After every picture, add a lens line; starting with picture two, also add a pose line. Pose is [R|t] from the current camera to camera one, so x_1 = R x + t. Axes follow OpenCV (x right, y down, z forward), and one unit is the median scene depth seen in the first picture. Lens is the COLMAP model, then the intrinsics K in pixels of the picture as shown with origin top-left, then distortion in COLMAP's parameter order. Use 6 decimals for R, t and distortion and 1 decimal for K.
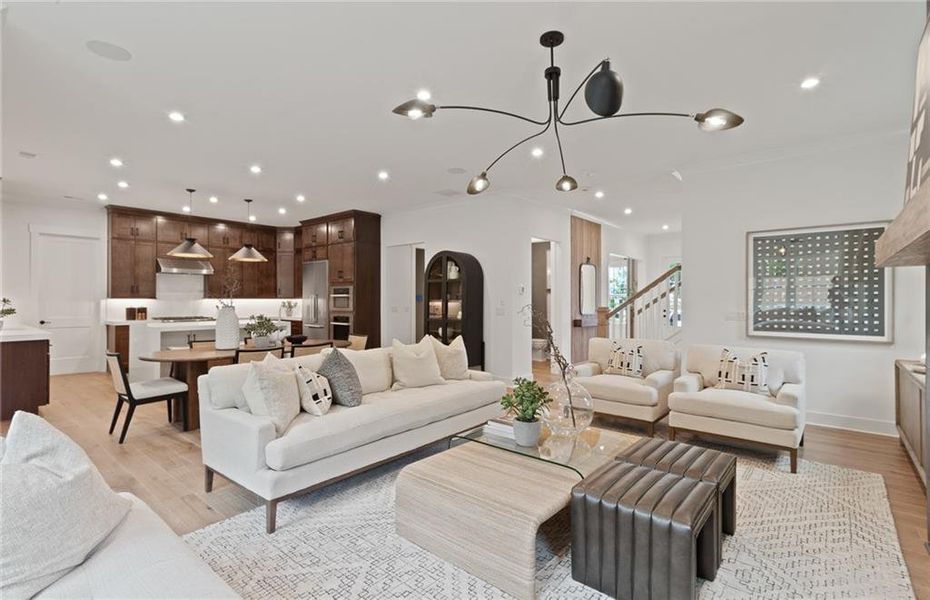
lens RADIAL K [[441.4, 0, 465.0], [0, 441.4, 300.0], [0, 0, 1]] dist [0.000830, 0.000117]
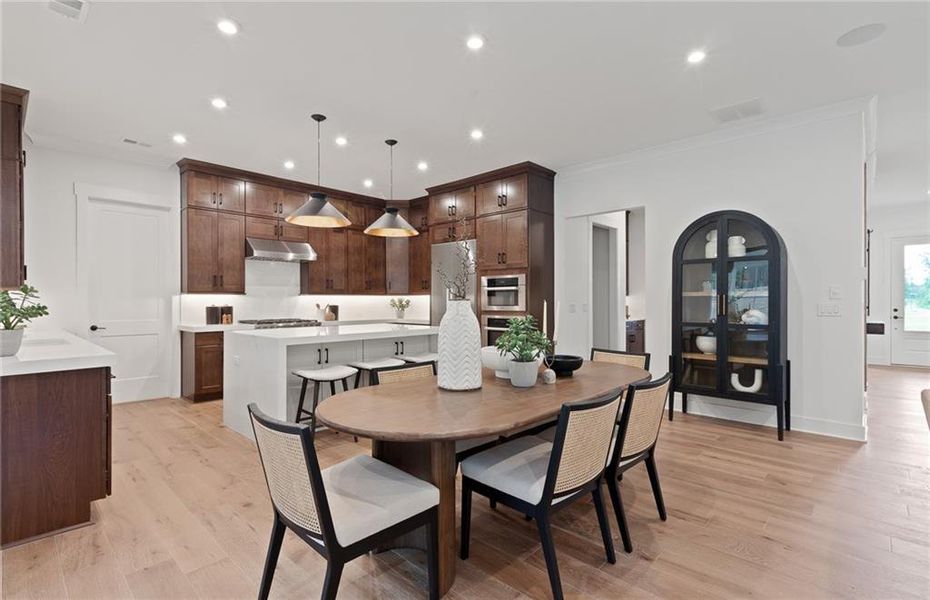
lens RADIAL K [[431.8, 0, 459.3], [0, 431.8, 303.9], [0, 0, 1]] dist [0.003973, 0.000459]
pose [[0.998297, -0.003871, -0.058214, -0.316459], [0.004155, 0.999980, 0.004767, 0.010732], [0.058195, -0.005000, 0.998293, 0.326000]]
